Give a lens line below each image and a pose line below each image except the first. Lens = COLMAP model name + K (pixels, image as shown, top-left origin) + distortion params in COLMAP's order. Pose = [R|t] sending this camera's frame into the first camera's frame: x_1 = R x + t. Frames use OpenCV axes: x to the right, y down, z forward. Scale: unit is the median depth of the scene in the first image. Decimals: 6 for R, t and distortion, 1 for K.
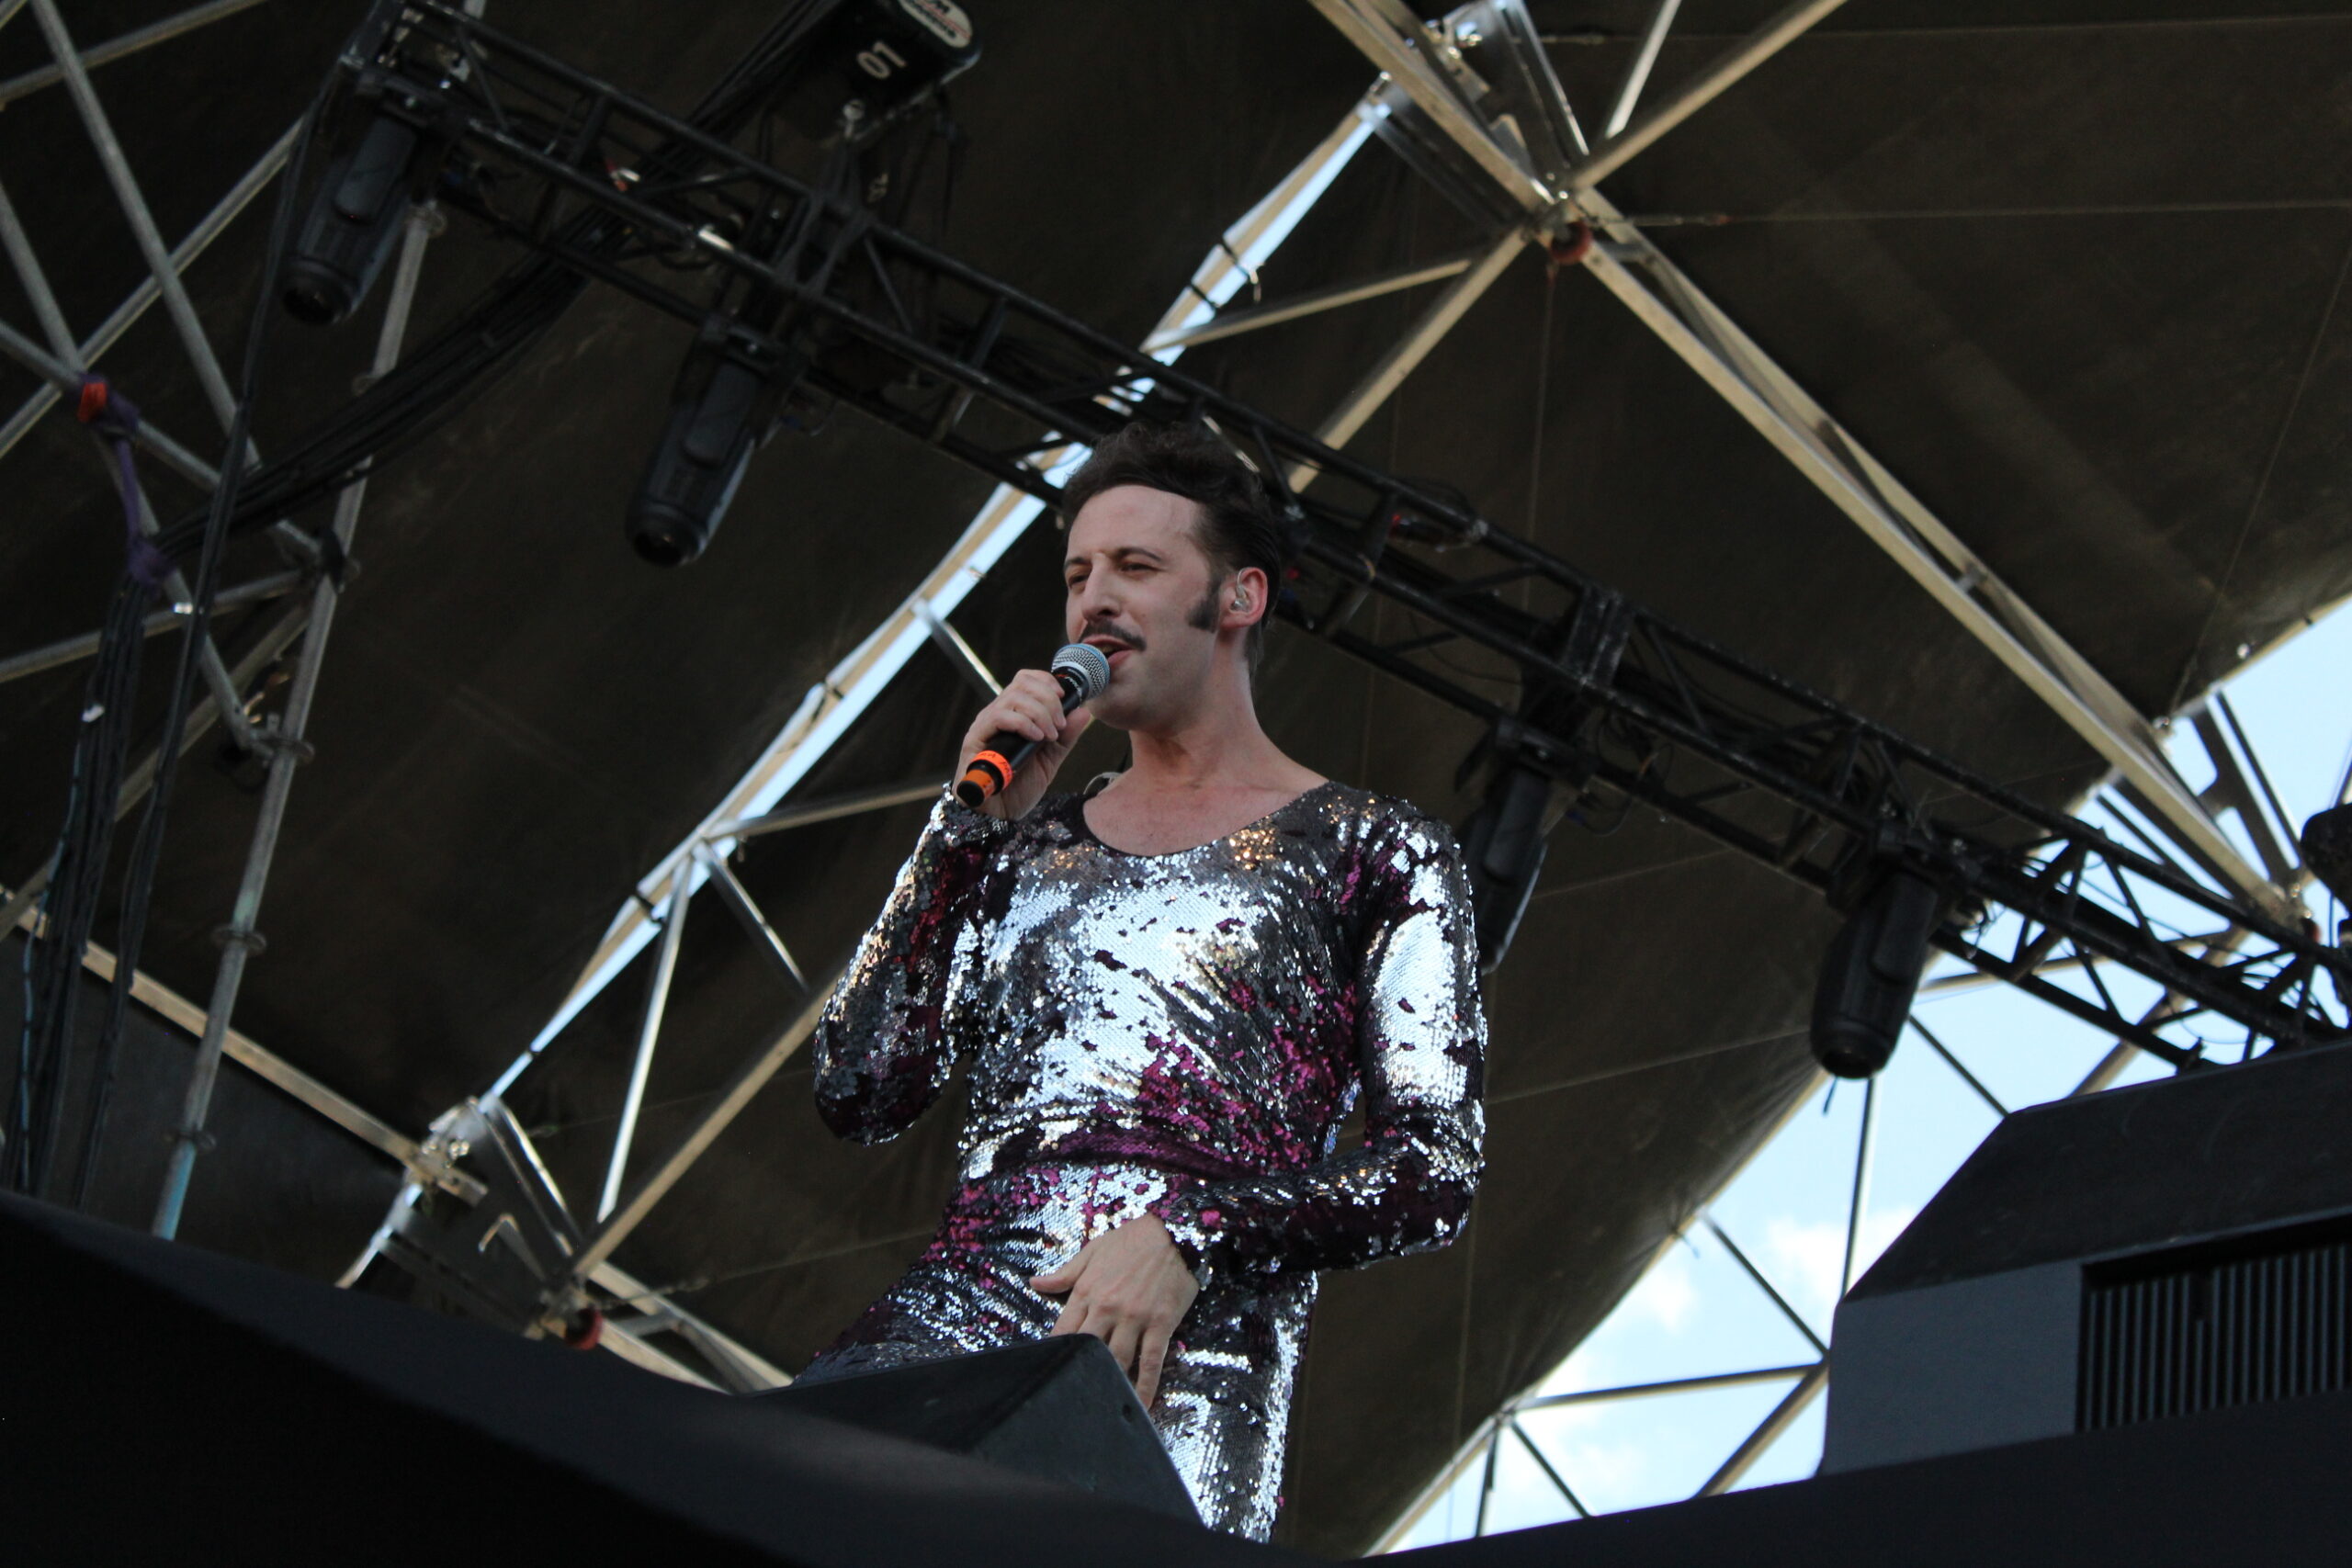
lens RADIAL K [[5562.0, 0, 1238.8], [0, 5562.0, 794.4], [0, 0, 1]] dist [0.068090, 0.000000]
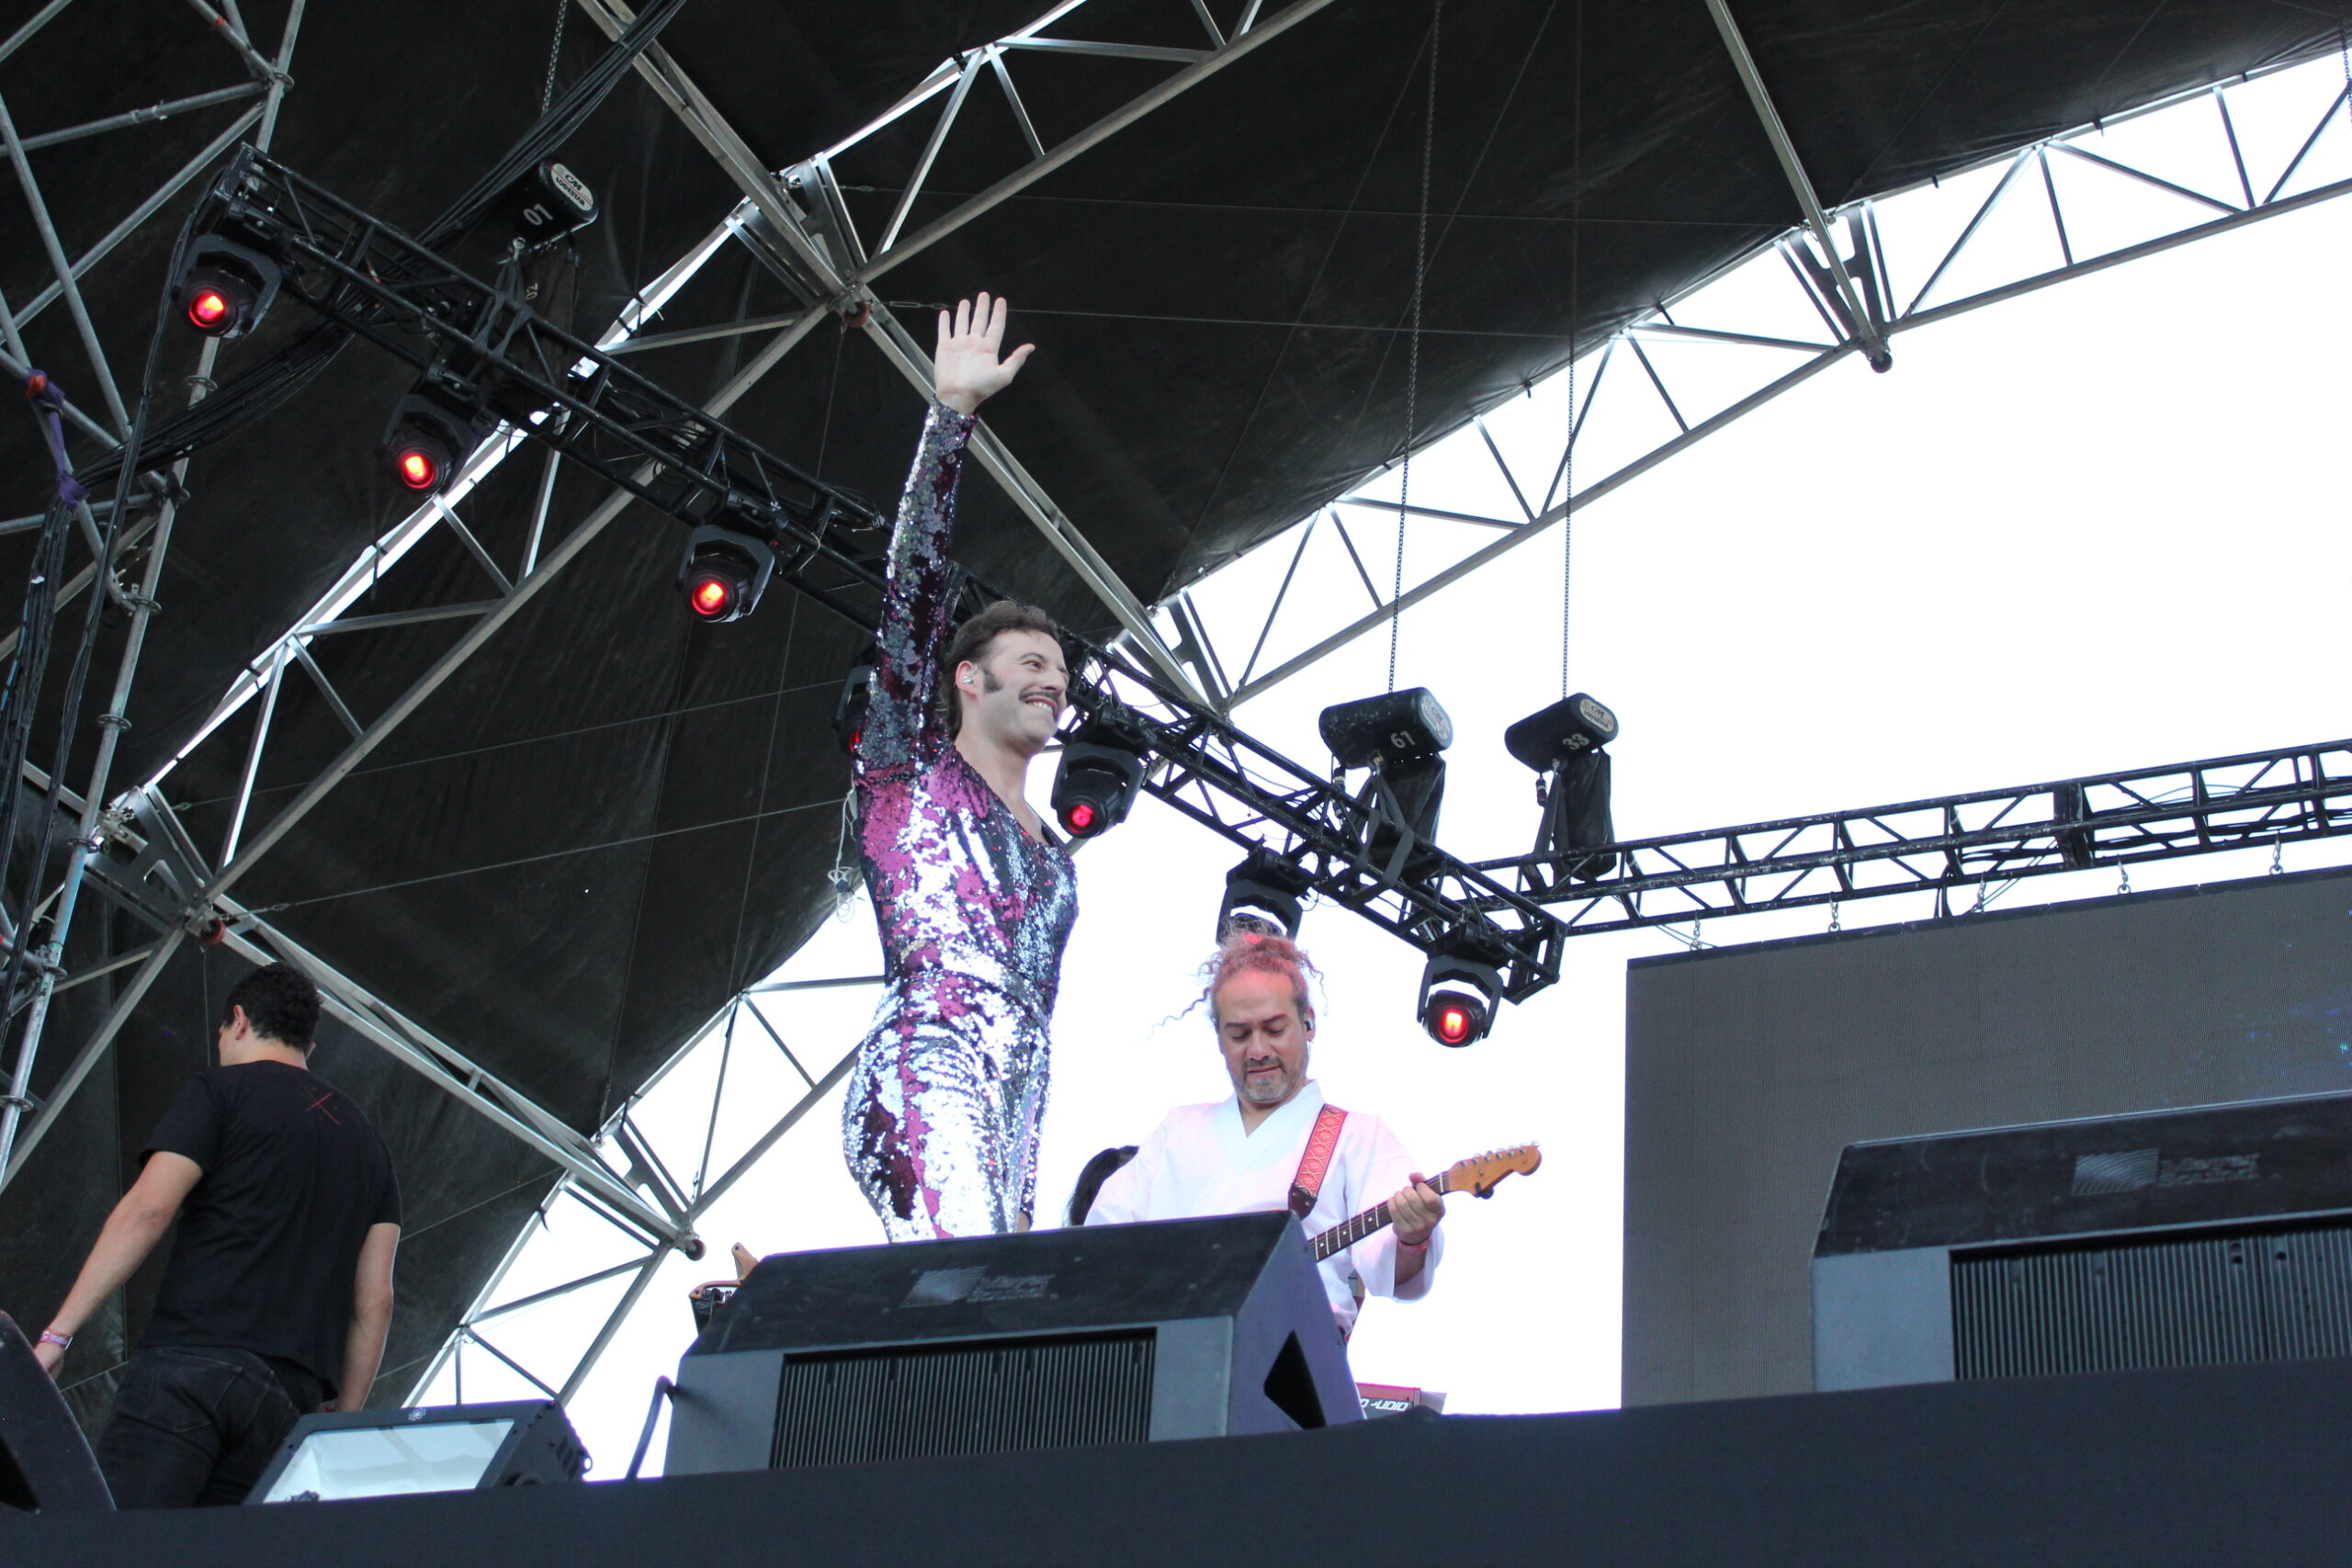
lens RADIAL K [[3388.4, 0, 1183.3], [0, 3388.4, 798.8], [0, 0, 1]] dist [-0.018569, 0.000000]
pose [[0.973647, 0.048552, 0.222830, -0.091477], [-0.063660, 0.996098, 0.061121, -0.031663], [-0.218993, -0.073696, 0.972939, -0.035820]]
